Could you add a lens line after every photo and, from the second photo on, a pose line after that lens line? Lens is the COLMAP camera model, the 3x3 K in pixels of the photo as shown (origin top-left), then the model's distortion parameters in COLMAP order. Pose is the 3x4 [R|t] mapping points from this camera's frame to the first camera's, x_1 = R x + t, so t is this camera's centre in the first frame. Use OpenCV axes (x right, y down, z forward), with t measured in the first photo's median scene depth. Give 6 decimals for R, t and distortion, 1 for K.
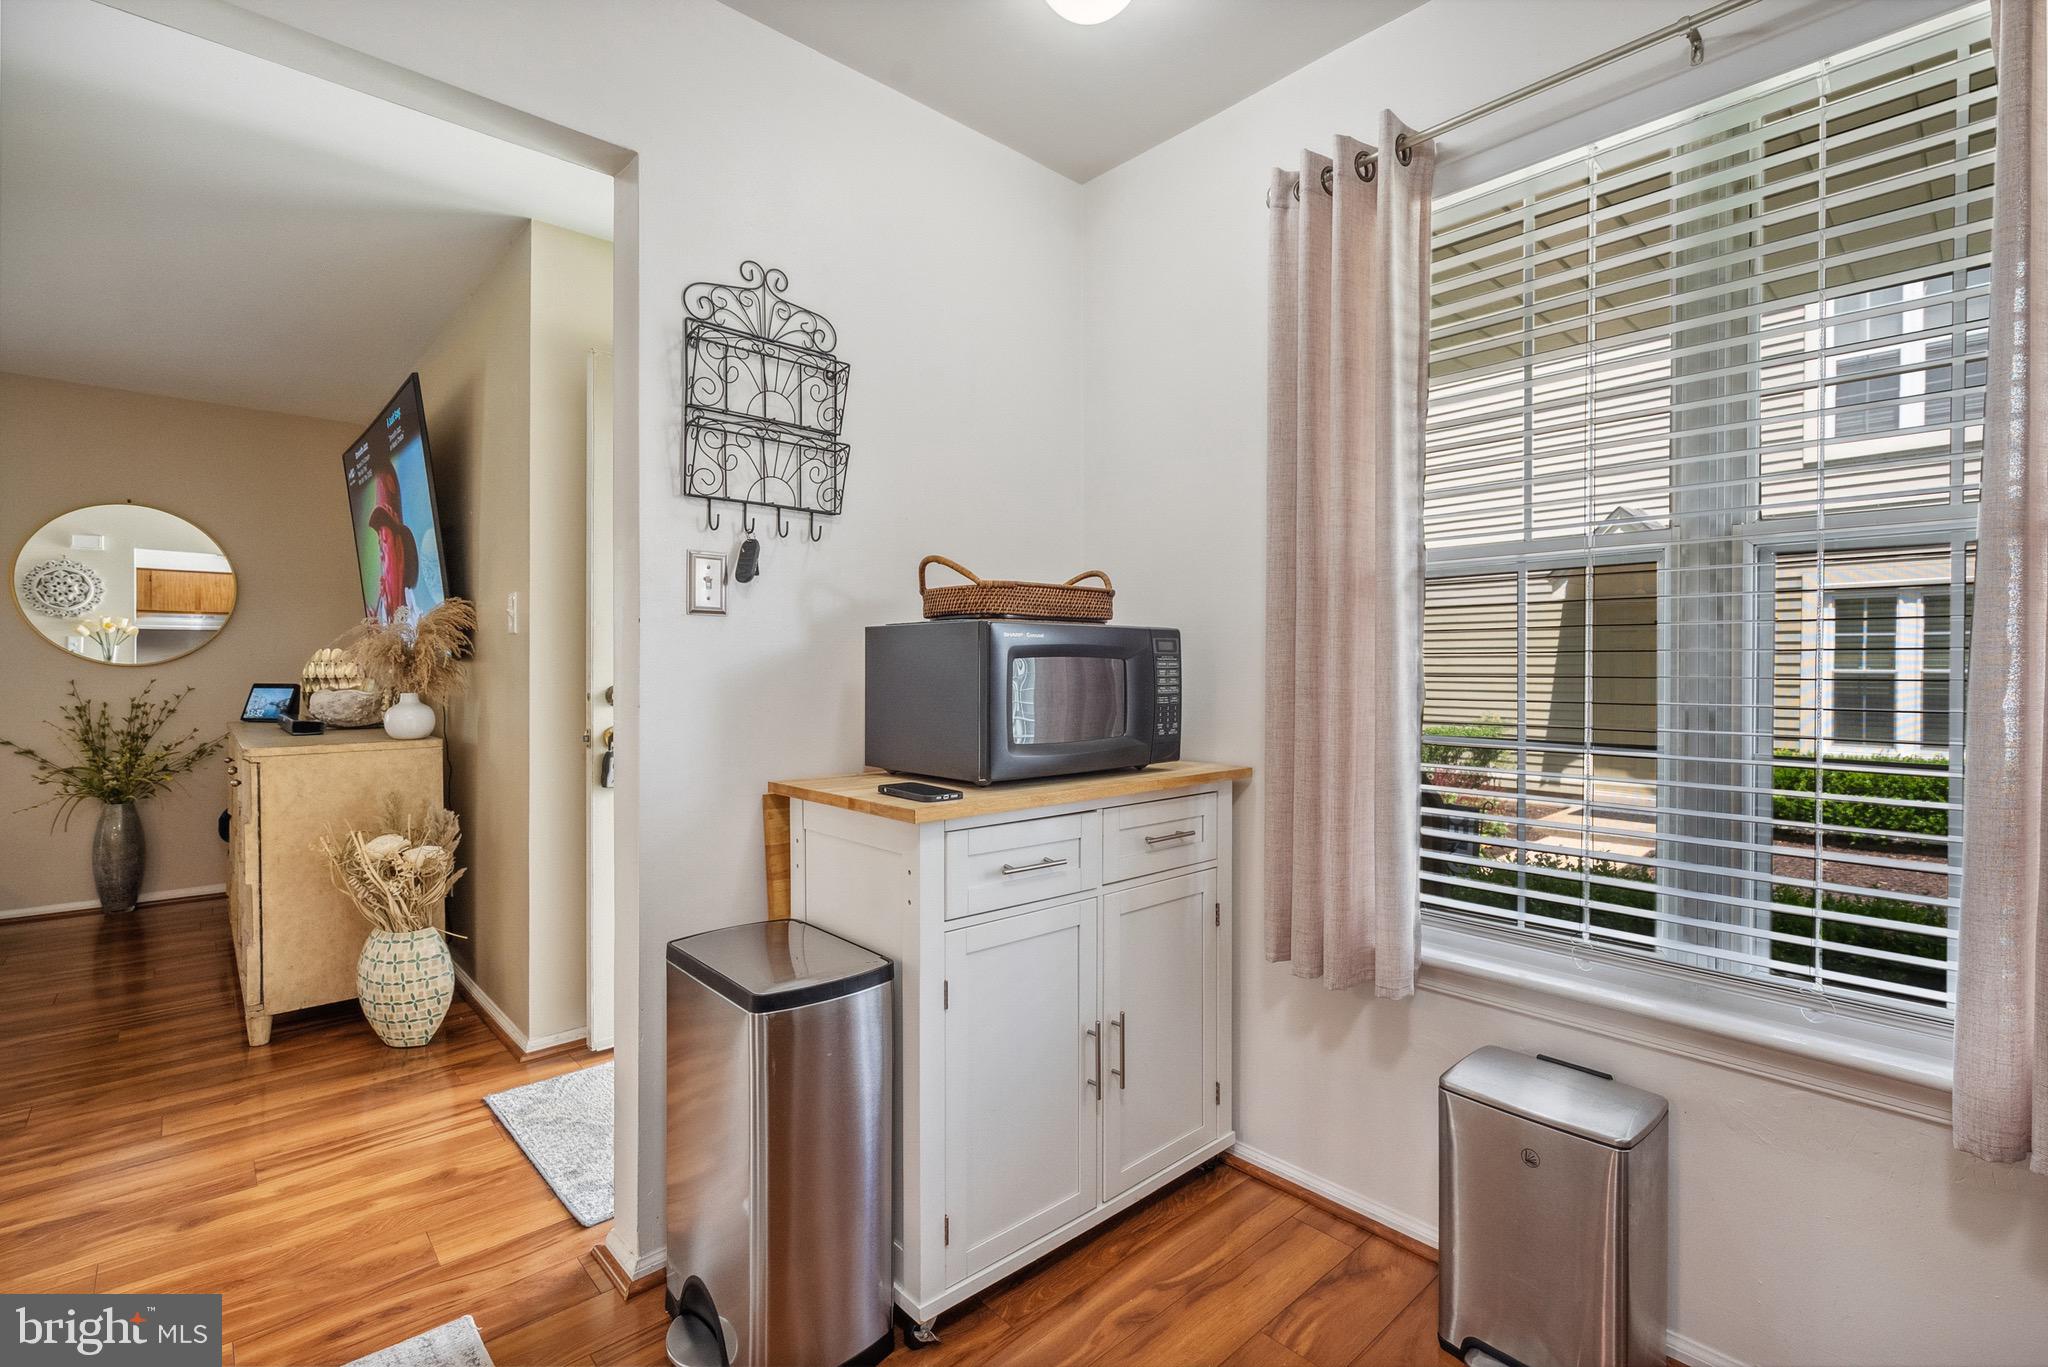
lens RADIAL K [[940.0, 0, 1032.1], [0, 940.0, 681.5], [0, 0, 1]] dist [-0.005740, 0.001414]
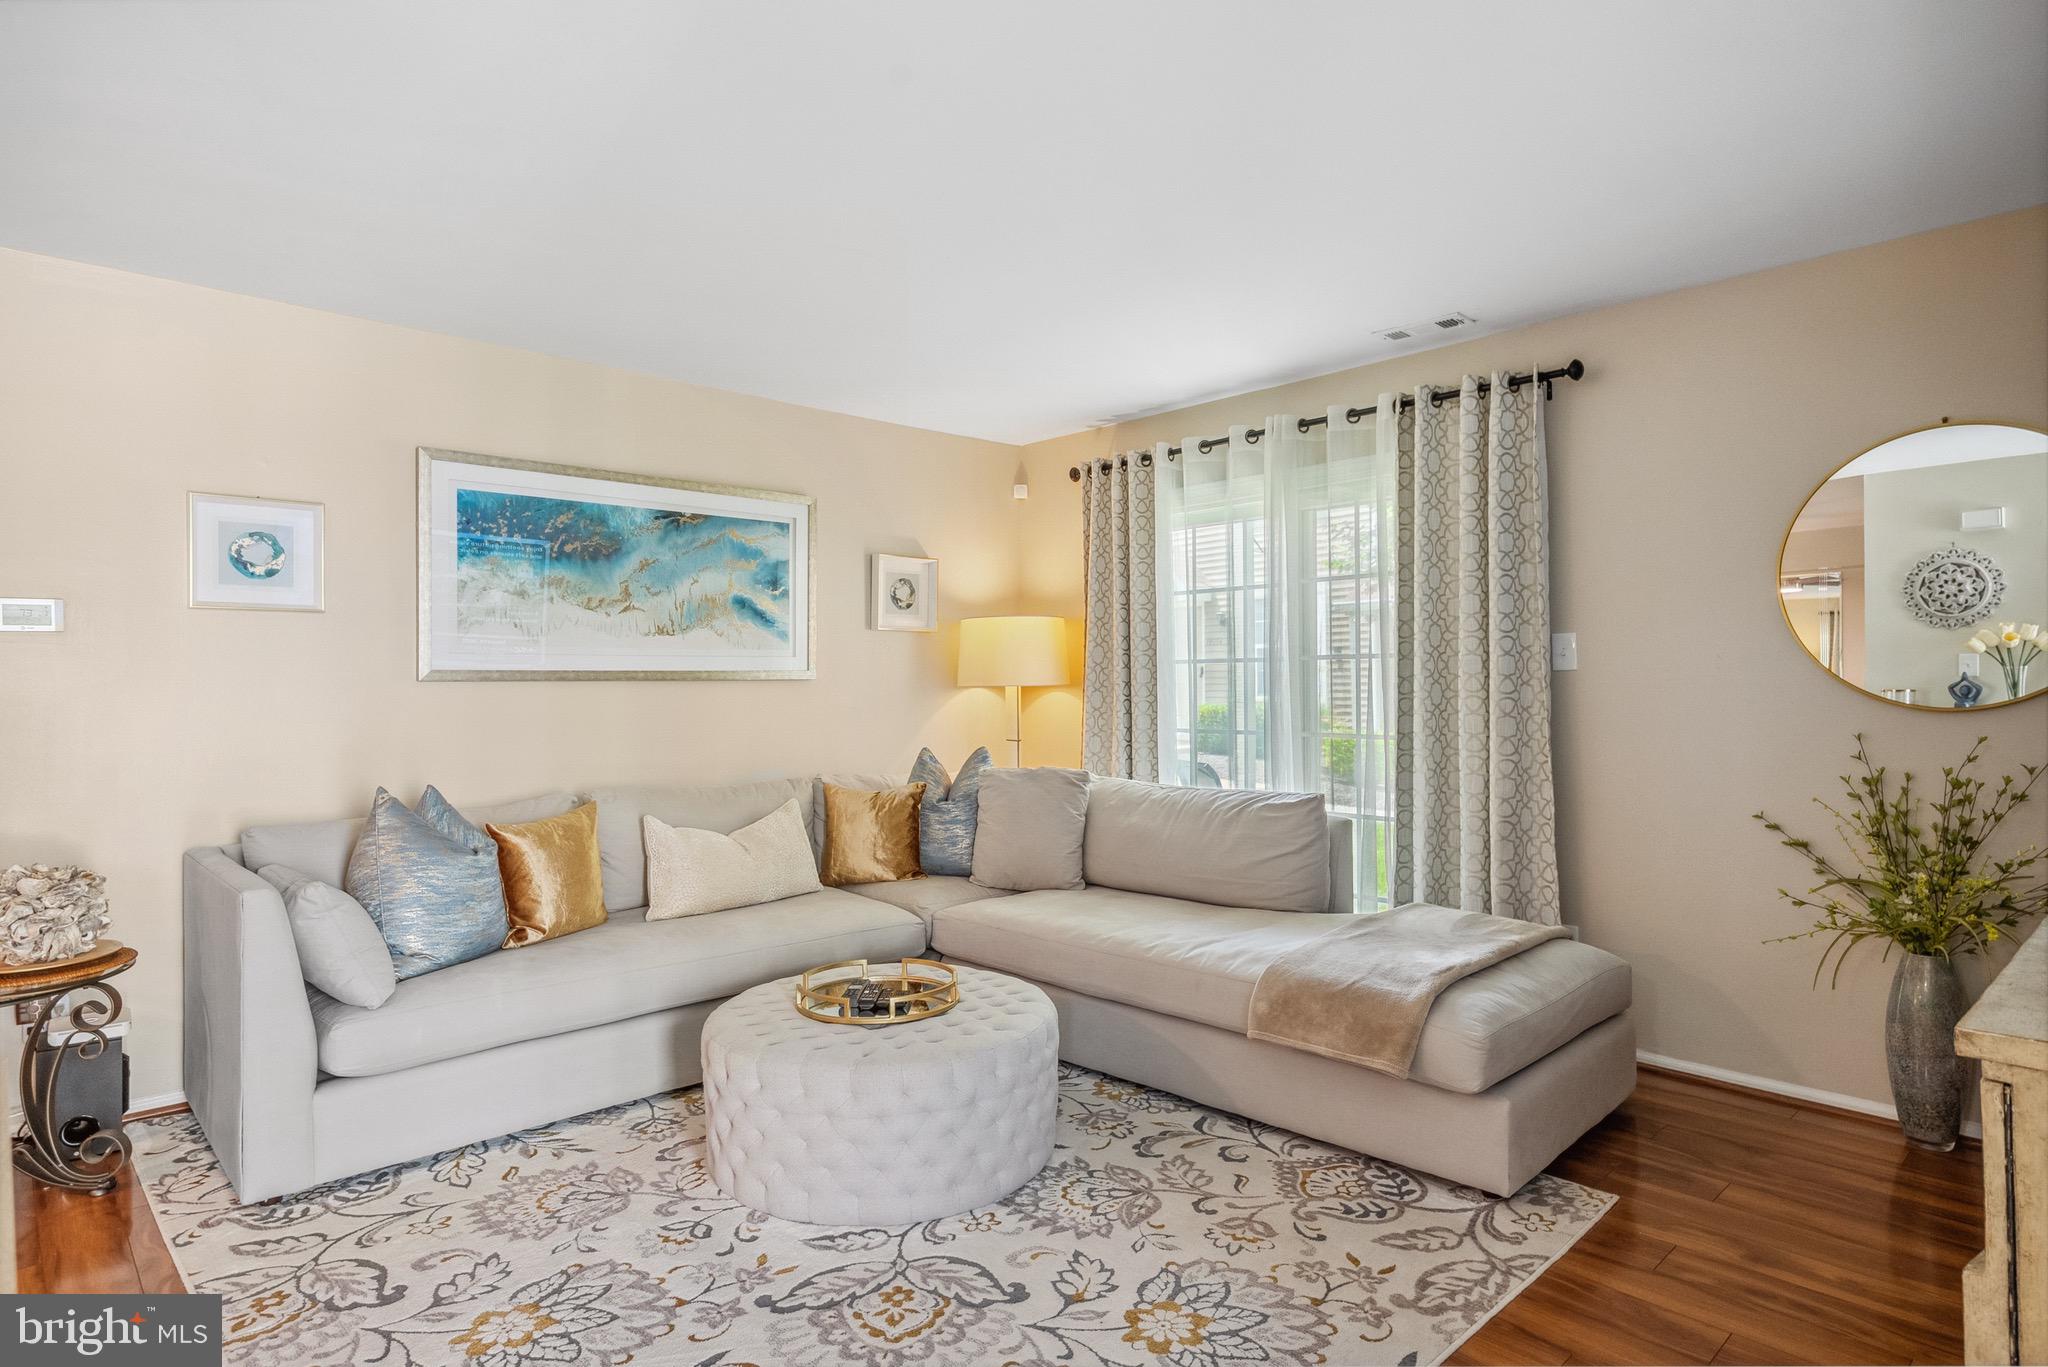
lens RADIAL K [[1109.1, 0, 1016.4], [0, 1109.1, 679.5], [0, 0, 1]] dist [-0.001223, 0.000318]
pose [[0.012133, -0.007892, -0.999895, -0.305440], [-0.008556, 0.999931, -0.007996, -0.026003], [0.999890, 0.008652, 0.012065, 0.434582]]
